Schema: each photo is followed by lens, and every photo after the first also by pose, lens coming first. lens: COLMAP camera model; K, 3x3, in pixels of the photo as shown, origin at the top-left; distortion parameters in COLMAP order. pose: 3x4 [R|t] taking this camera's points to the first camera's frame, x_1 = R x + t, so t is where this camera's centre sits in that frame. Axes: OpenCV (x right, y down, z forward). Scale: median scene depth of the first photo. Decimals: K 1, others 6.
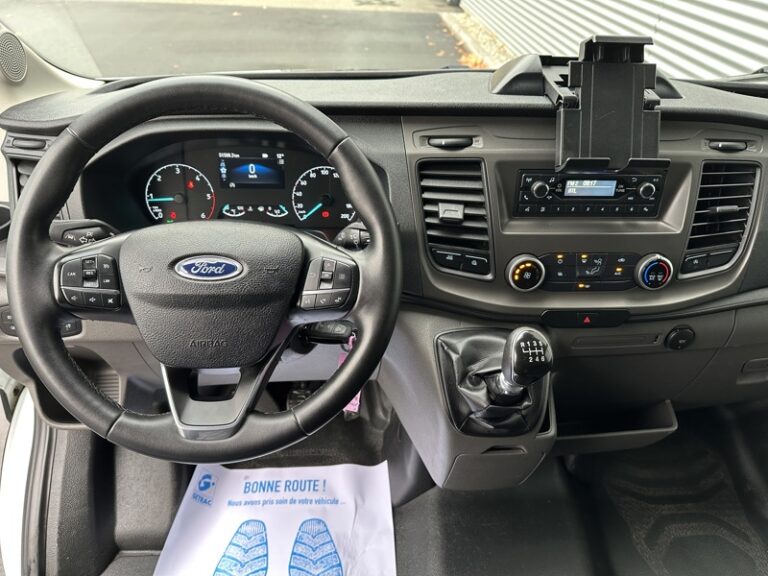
lens RADIAL K [[538.0, 0, 384.1], [0, 538.0, 287.3], [0, 0, 1]] dist [-0.040732, -0.000885]
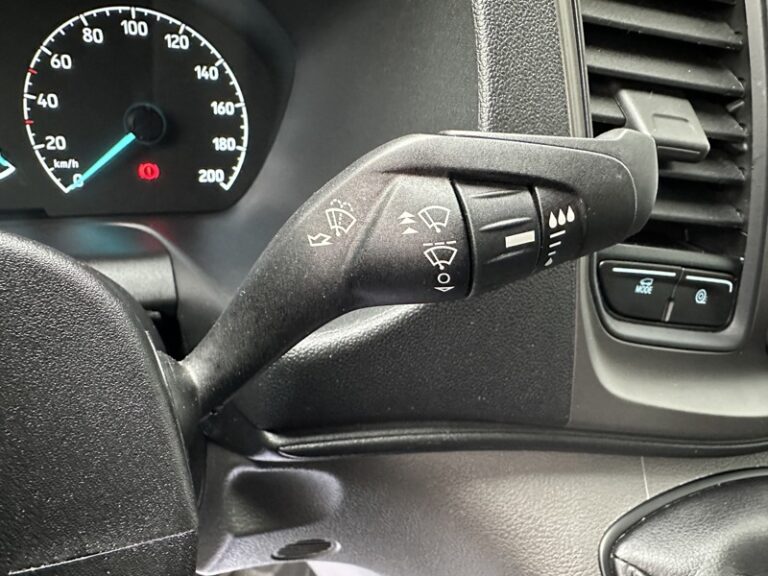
lens RADIAL K [[538.0, 0, 378.8], [0, 538.0, 317.4], [0, 0, 1]] dist [-0.040732, -0.000885]
pose [[0.937320, -0.102459, 0.333067, -0.097283], [0.084377, 0.994087, 0.068352, -0.061112], [-0.338101, -0.035965, 0.940422, 0.668931]]
